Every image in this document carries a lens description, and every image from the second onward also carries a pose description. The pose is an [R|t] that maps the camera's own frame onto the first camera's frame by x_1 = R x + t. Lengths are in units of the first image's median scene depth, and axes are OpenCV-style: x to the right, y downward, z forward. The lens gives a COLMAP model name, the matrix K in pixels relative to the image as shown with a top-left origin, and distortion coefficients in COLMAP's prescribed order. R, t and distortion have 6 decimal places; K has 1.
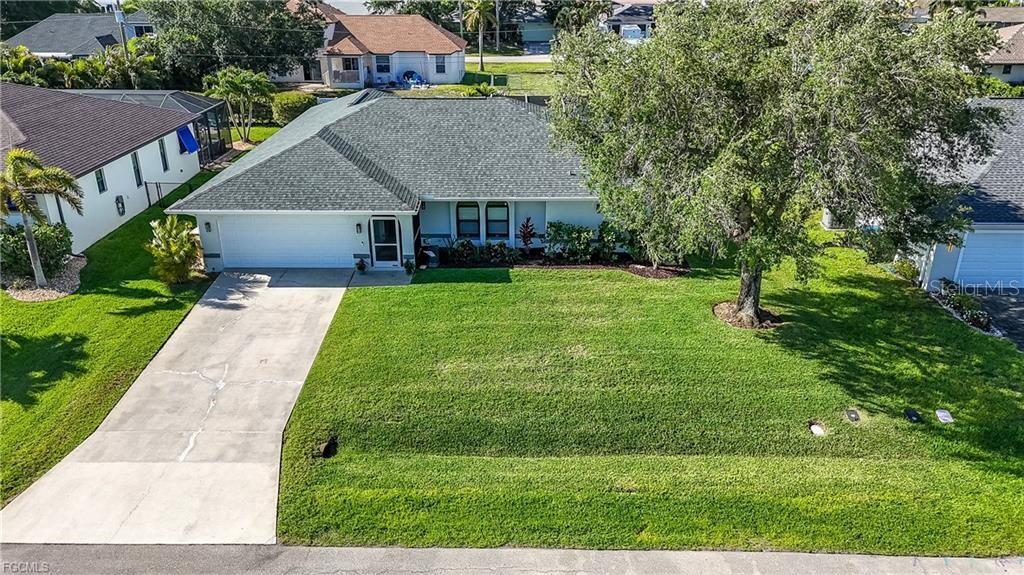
lens RADIAL K [[752.4, 0, 512.0], [0, 752.4, 287.5], [0, 0, 1]] dist [0.031816, -0.005361]
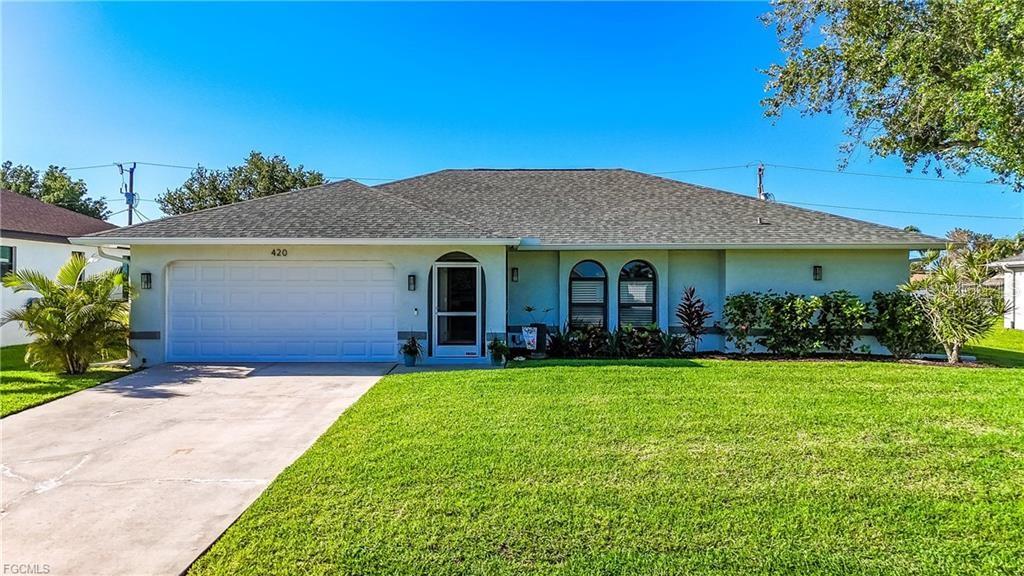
lens RADIAL K [[752.4, 0, 512.0], [0, 752.4, 288.0], [0, 0, 1]] dist [0.031816, -0.005361]
pose [[0.999817, 0.003947, -0.018713, -0.120113], [-0.010734, 0.925627, -0.378285, 0.141033], [0.015828, 0.378417, 0.925500, 0.492326]]
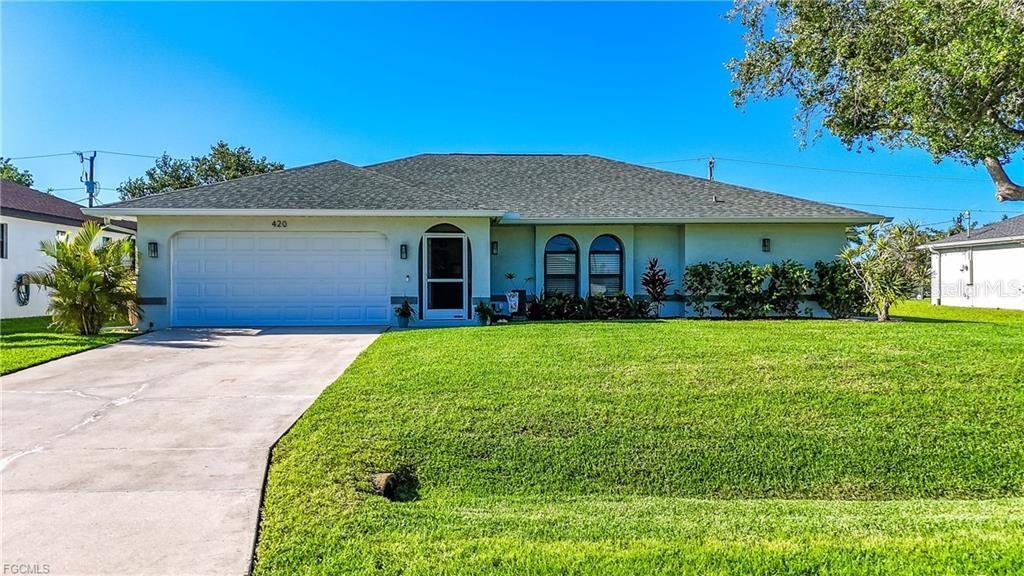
lens RADIAL K [[750.6, 0, 514.2], [0, 750.6, 290.5], [0, 0, 1]] dist [0.067158, -0.068217]
pose [[0.998916, -0.001058, 0.046543, -0.144789], [0.018369, 0.927581, -0.373169, 0.186592], [-0.042777, 0.373620, 0.926595, 0.448509]]
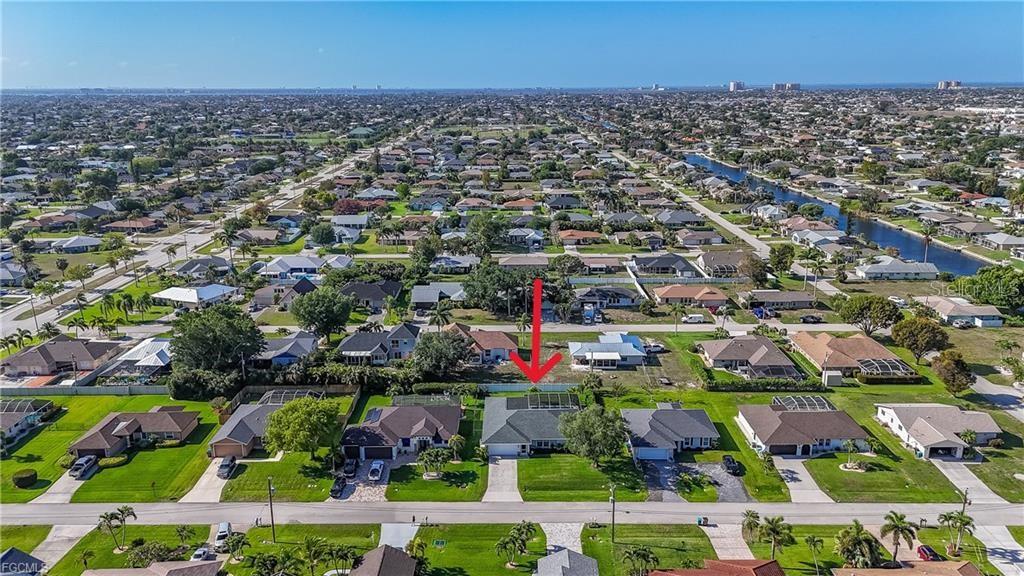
lens RADIAL K [[752.4, 0, 512.0], [0, 752.4, 288.0], [0, 0, 1]] dist [0.031816, -0.005361]
pose [[0.999935, -0.003320, 0.010869, -0.299458], [0.004744, 0.991008, -0.133719, -0.447306], [-0.010328, 0.133761, 0.990960, -3.968336]]
